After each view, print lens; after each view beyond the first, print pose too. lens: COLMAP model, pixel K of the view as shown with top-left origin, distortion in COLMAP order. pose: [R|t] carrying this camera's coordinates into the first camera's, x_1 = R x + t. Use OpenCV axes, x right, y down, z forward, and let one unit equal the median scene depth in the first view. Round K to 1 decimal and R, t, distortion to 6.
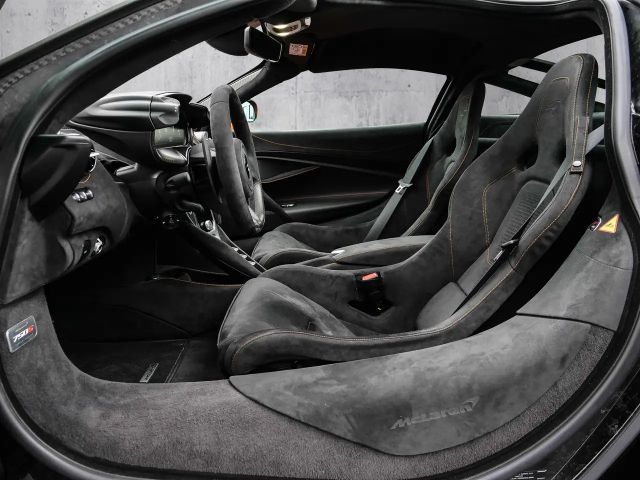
lens RADIAL K [[463.7, 0, 320.0], [0, 463.7, 240.0], [0, 0, 1]] dist [-0.042899, 0.004081]
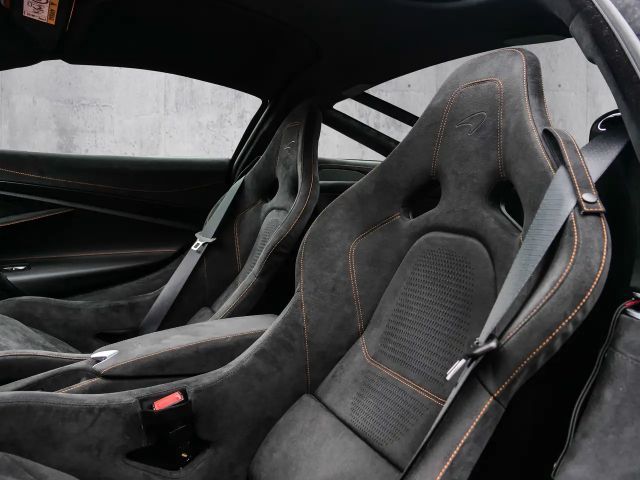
lens RADIAL K [[463.7, 0, 320.0], [0, 463.7, 240.0], [0, 0, 1]] dist [-0.042899, 0.004081]
pose [[0.881692, 0.025967, 0.471111, 0.005555], [0.035524, 0.991997, -0.121162, -0.035916], [-0.470486, 0.123563, 0.873713, 0.409826]]
